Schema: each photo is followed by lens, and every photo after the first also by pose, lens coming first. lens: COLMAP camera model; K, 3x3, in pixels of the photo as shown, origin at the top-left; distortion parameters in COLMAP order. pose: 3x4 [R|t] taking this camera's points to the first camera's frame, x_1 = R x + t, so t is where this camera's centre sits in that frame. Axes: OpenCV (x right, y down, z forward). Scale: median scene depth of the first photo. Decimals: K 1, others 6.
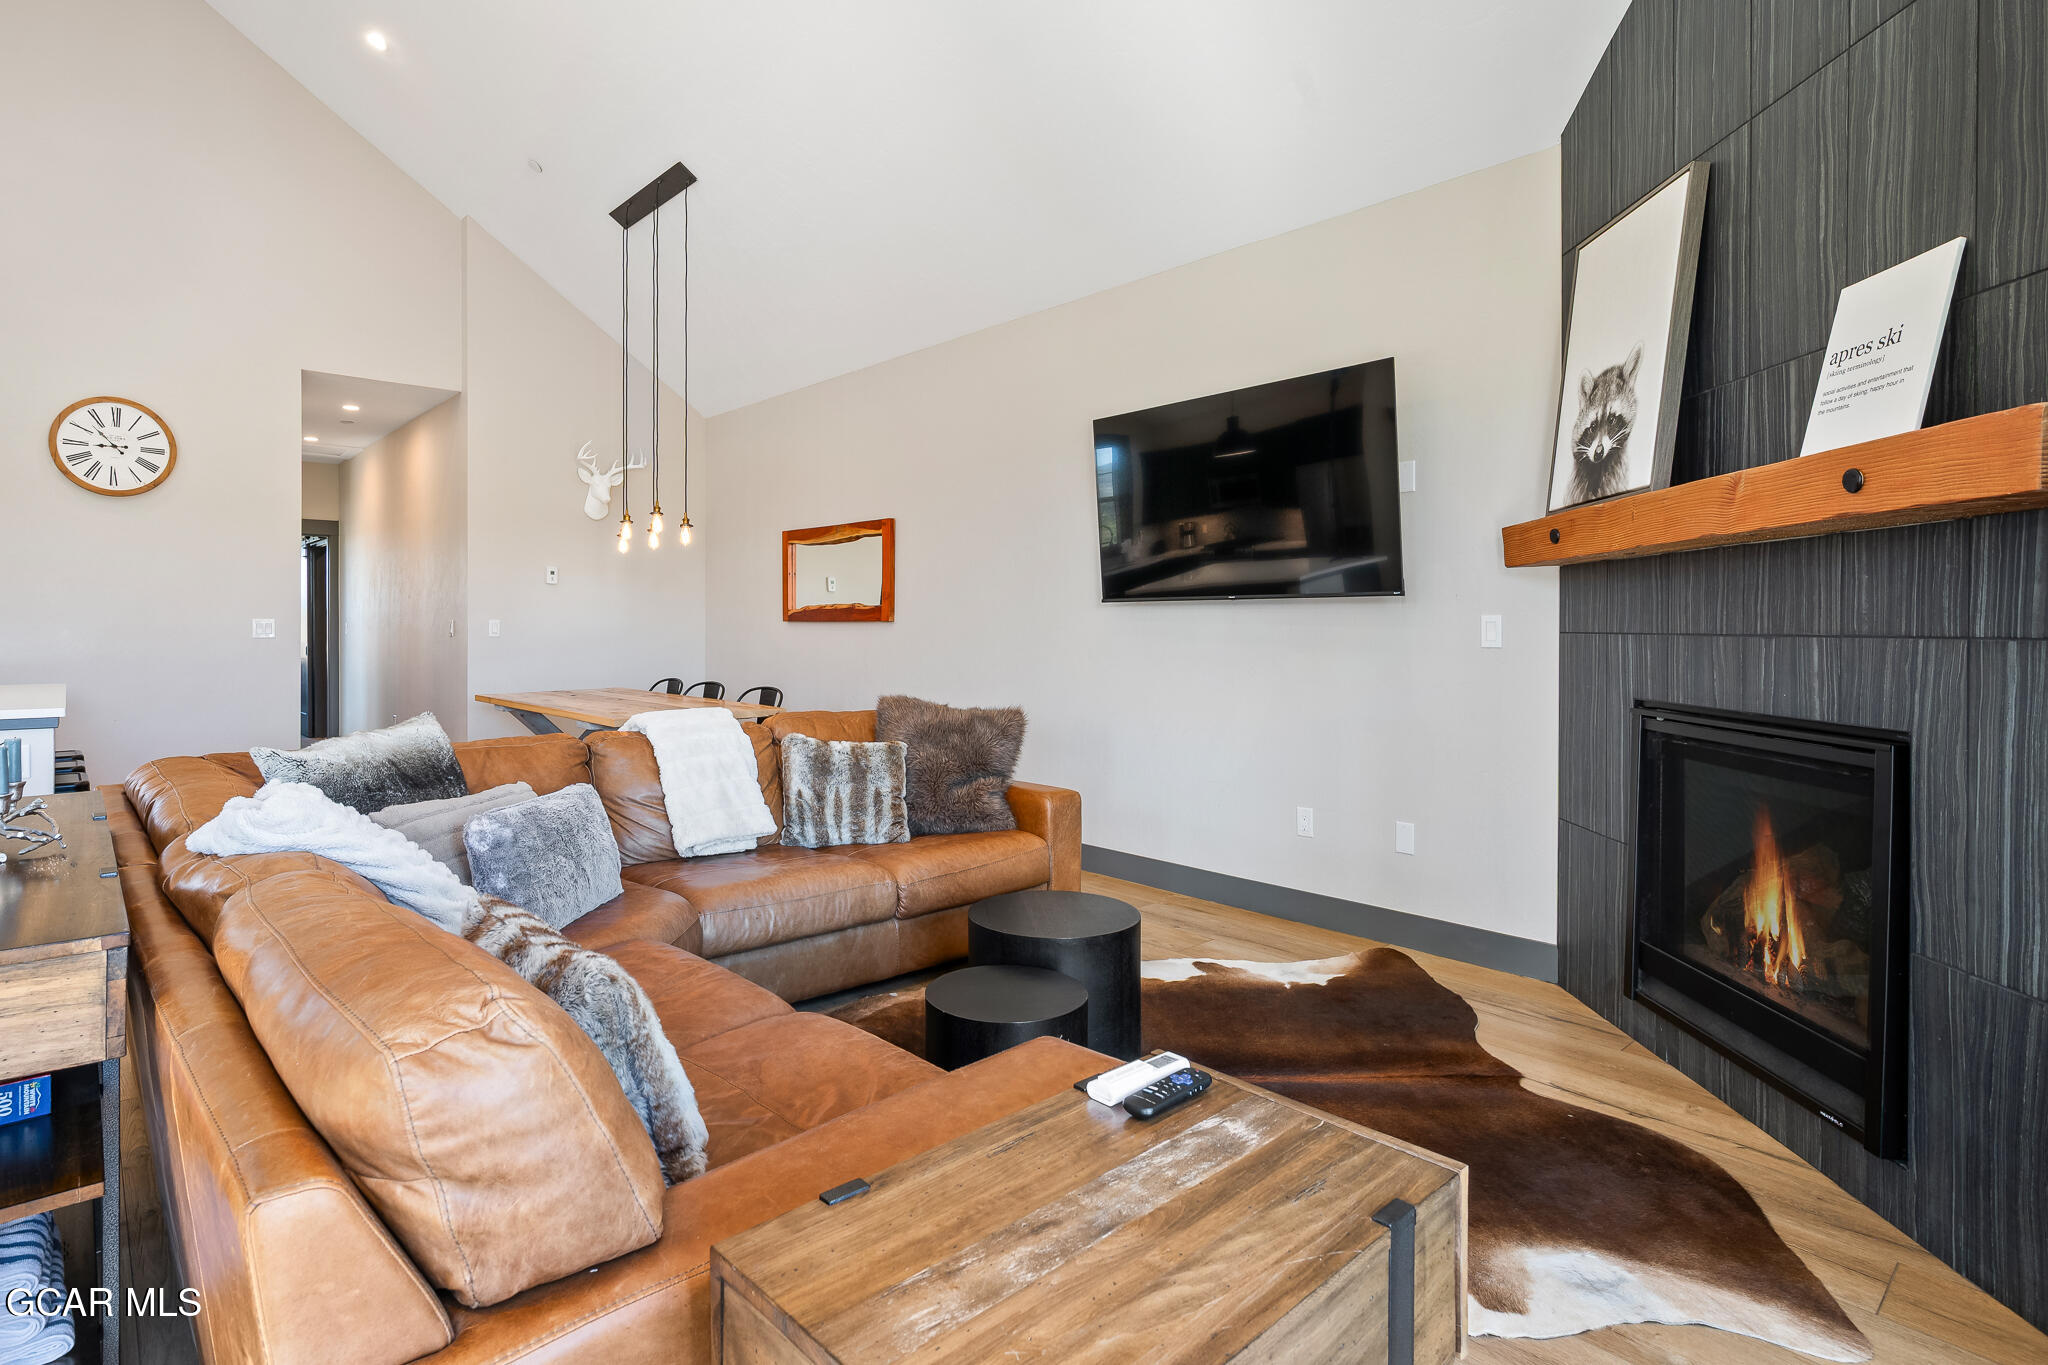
lens RADIAL K [[1035.3, 0, 979.6], [0, 1035.3, 635.4], [0, 0, 1]] dist [-0.003482, 0.000540]
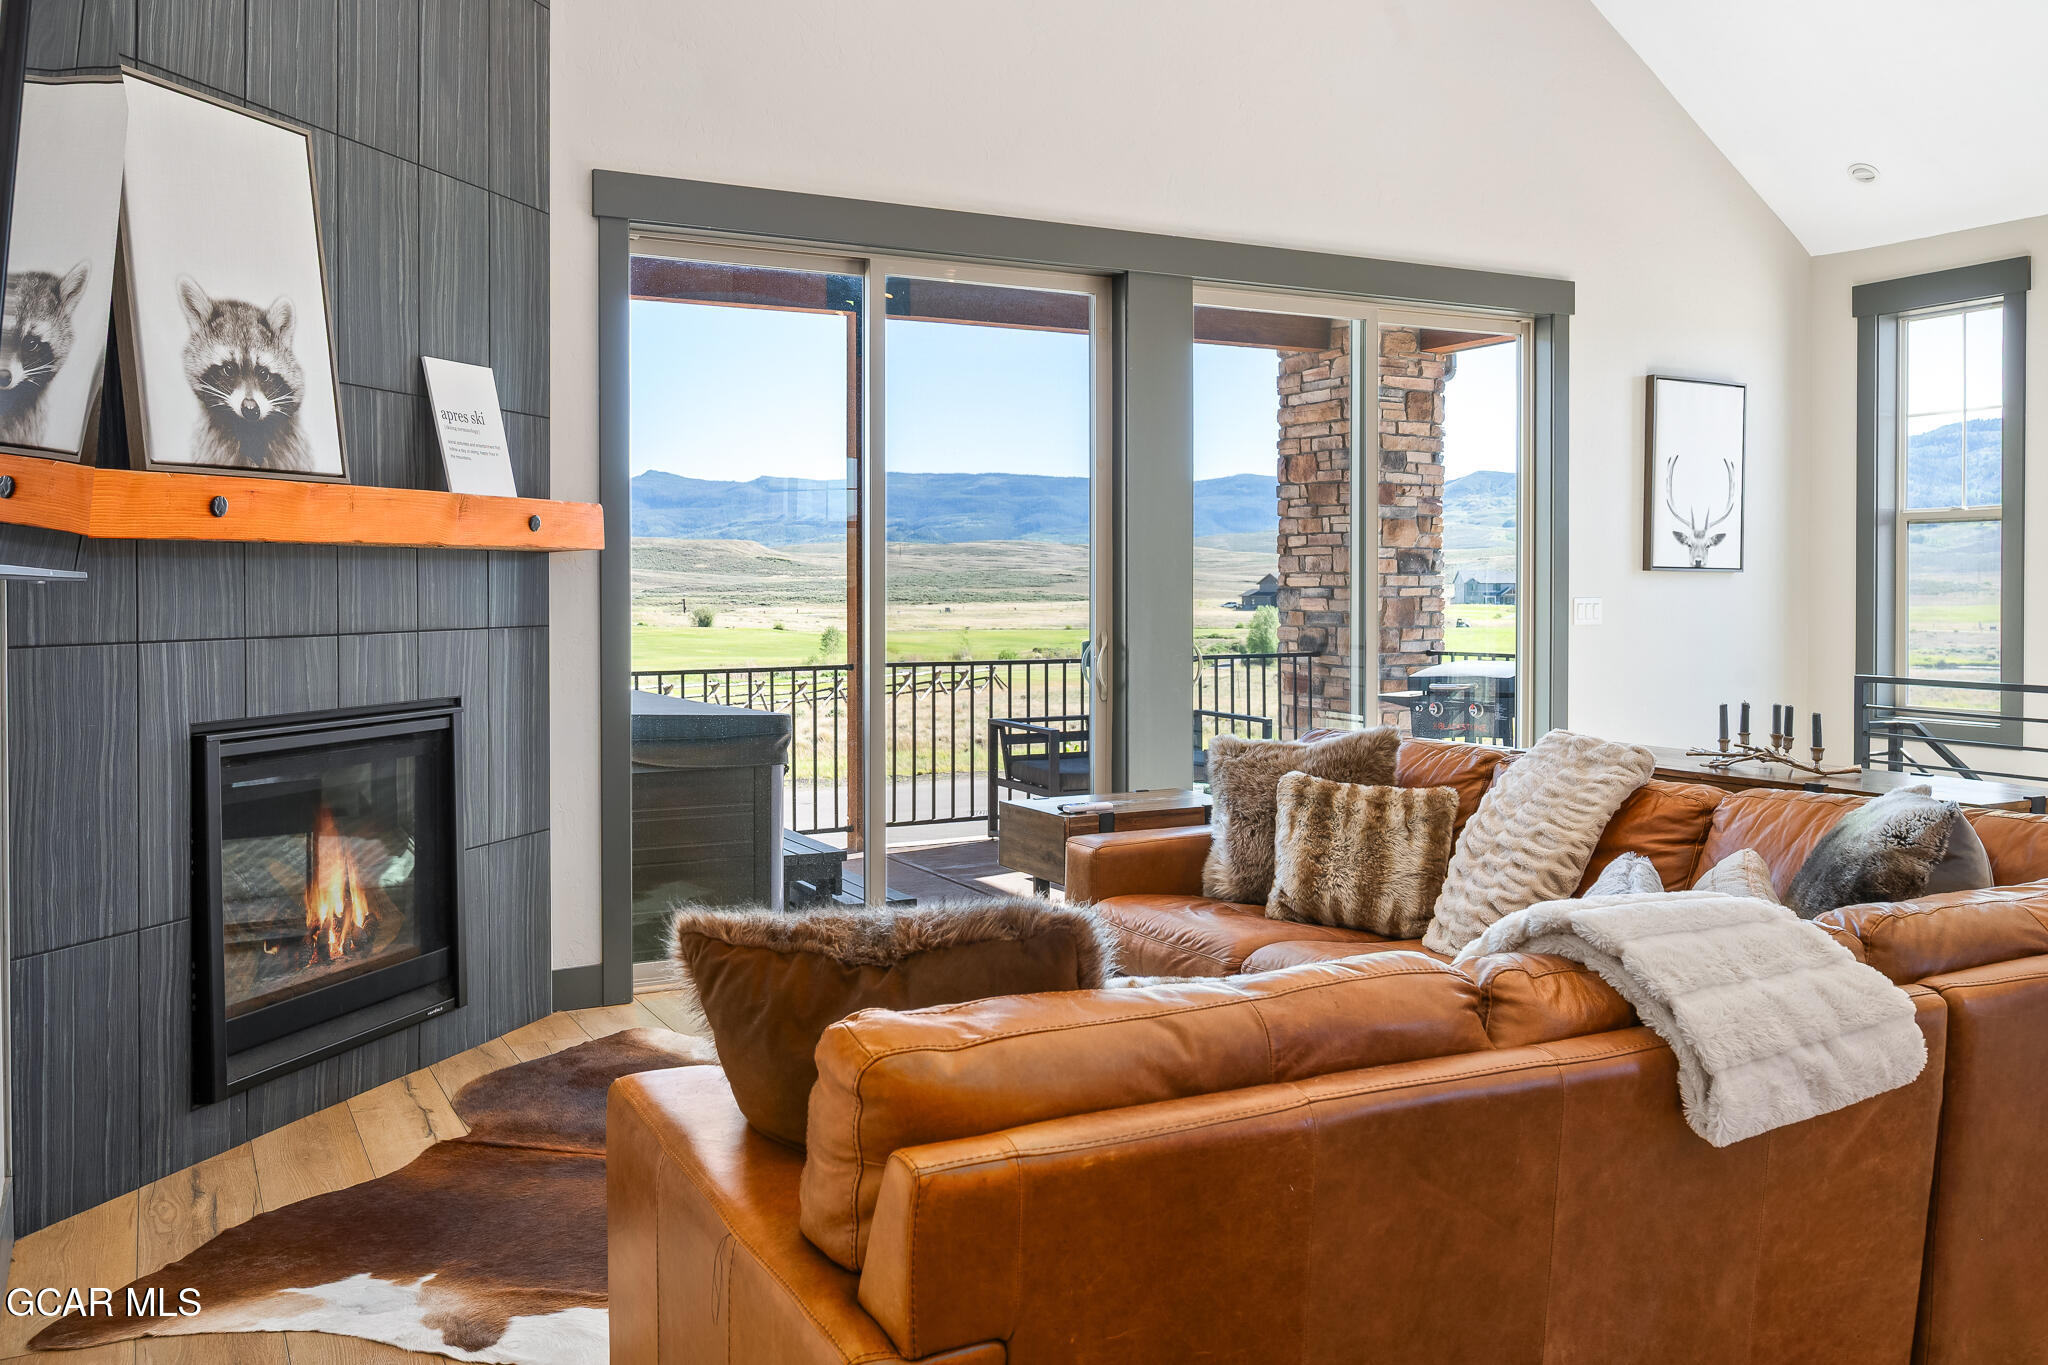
lens RADIAL K [[1687.6, 0, 1022.7], [0, 1687.6, 604.9], [0, 0, 1]] dist [-0.005598, 0.001357]
pose [[-0.971571, -0.004348, 0.236709, -0.279317], [0.000793, 0.999766, 0.021617, -0.057084], [-0.236748, 0.021190, -0.971340, 2.166607]]
